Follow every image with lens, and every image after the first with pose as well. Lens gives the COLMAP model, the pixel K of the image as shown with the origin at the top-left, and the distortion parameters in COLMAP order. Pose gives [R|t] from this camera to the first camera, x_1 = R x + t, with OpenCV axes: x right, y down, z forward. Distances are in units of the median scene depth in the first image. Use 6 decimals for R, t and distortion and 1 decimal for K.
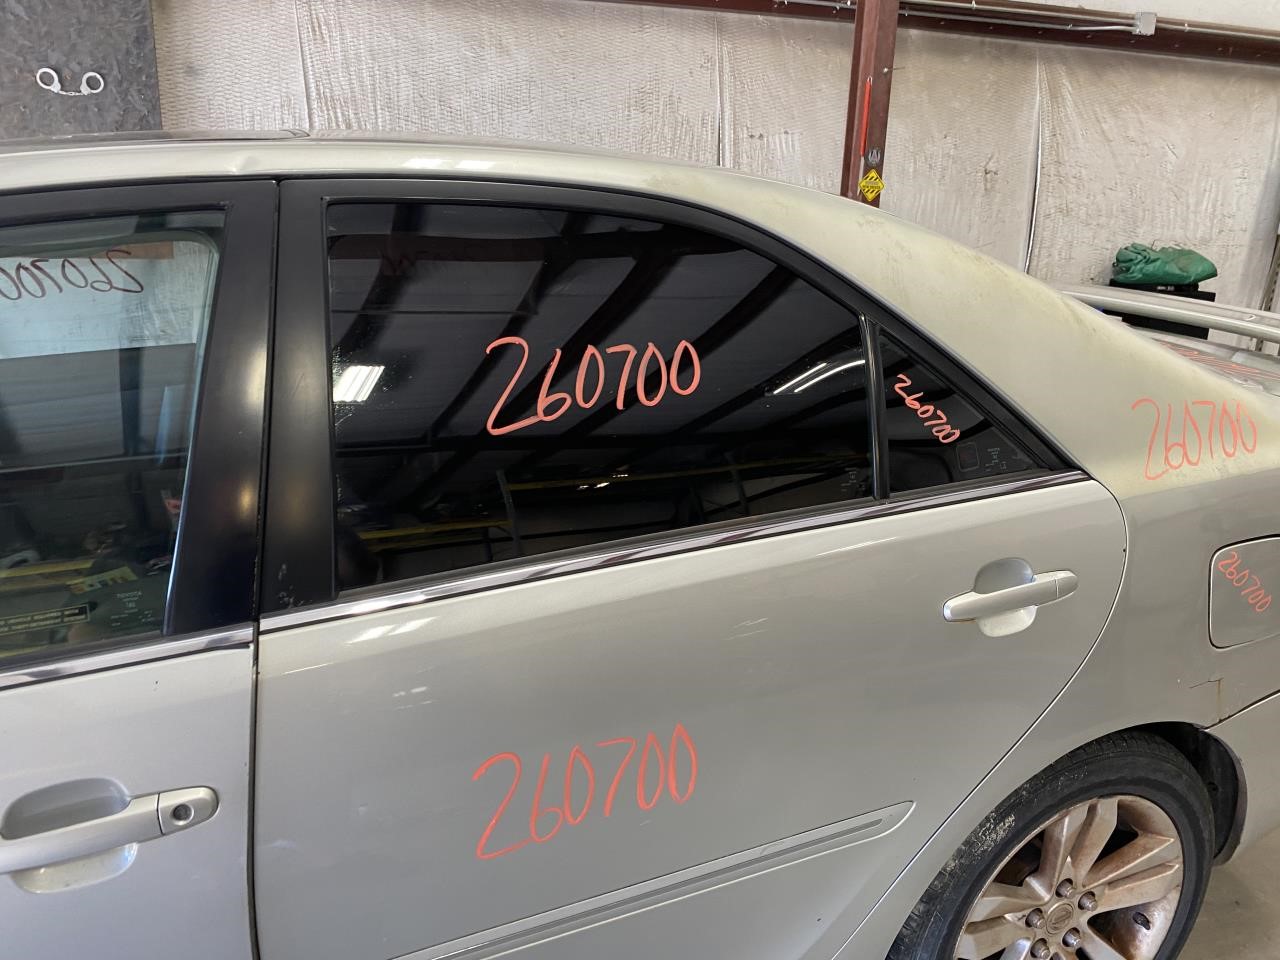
lens RADIAL K [[966.6, 0, 622.5], [0, 966.6, 478.2], [0, 0, 1]] dist [-0.005376, 0.002467]
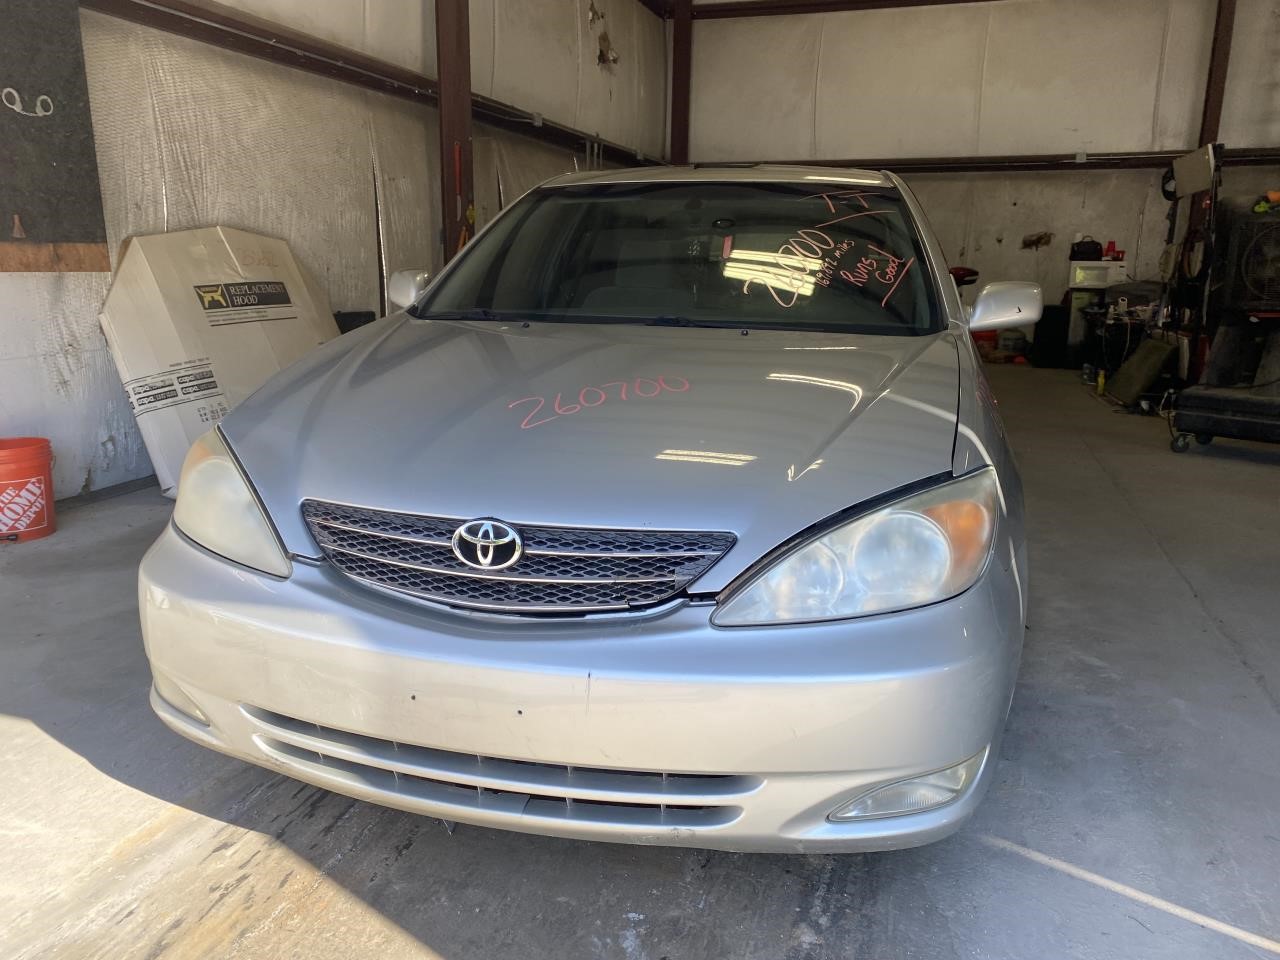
lens RADIAL K [[966.6, 0, 622.5], [0, 966.6, 478.2], [0, 0, 1]] dist [-0.005376, 0.002467]
pose [[0.606410, -0.199029, 0.769841, -0.942121], [0.235934, 0.969604, 0.064827, 0.061041], [-0.759343, 0.142320, 0.634935, -0.087030]]
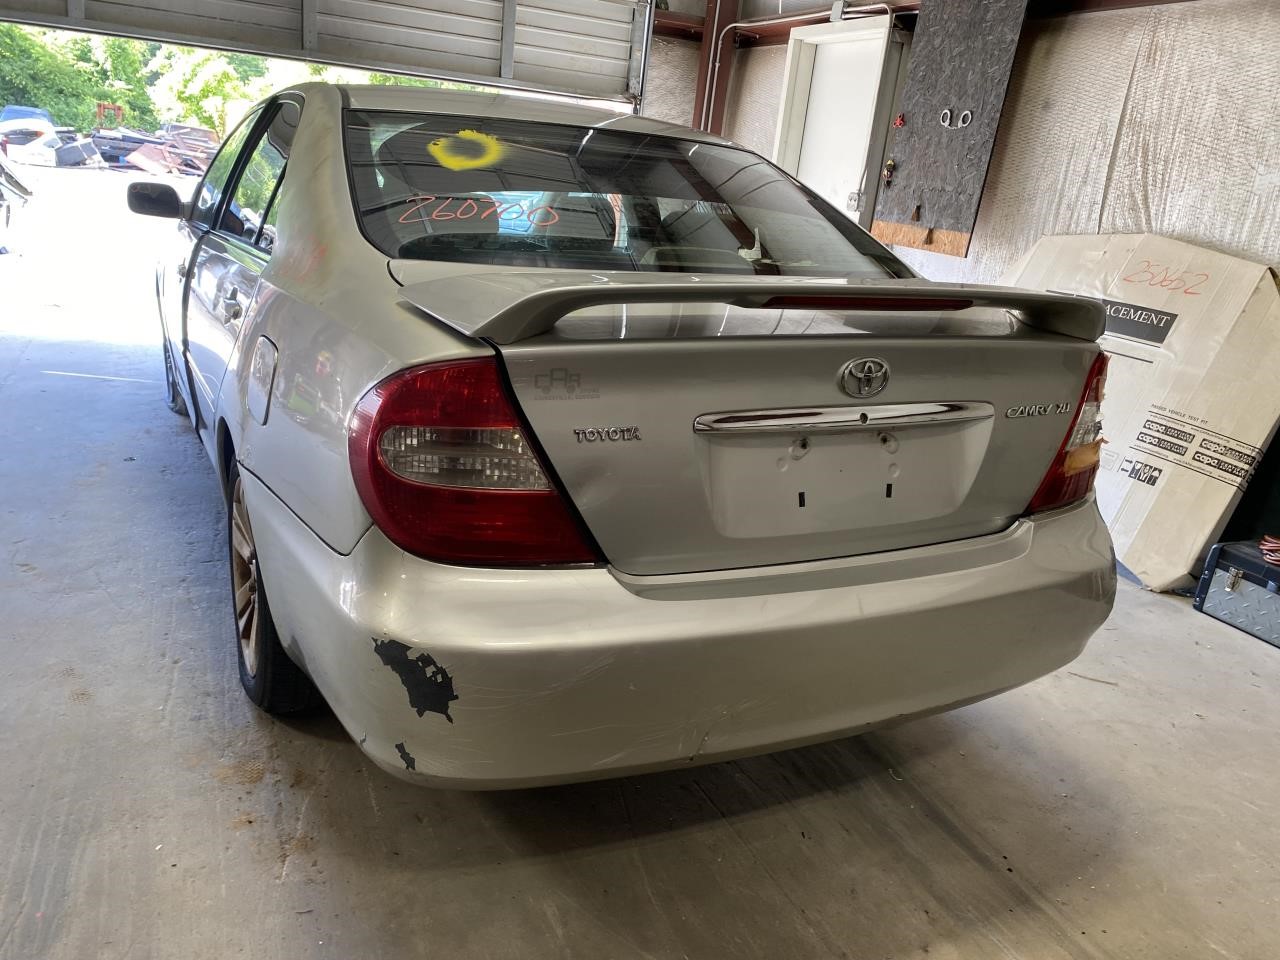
lens RADIAL K [[966.6, 0, 622.5], [0, 966.6, 478.2], [0, 0, 1]] dist [-0.005376, 0.002467]
pose [[0.057156, 0.281449, -0.957873, 0.721788], [-0.396849, 0.886790, 0.236883, -0.091821], [0.916103, 0.366592, 0.162378, 0.479611]]
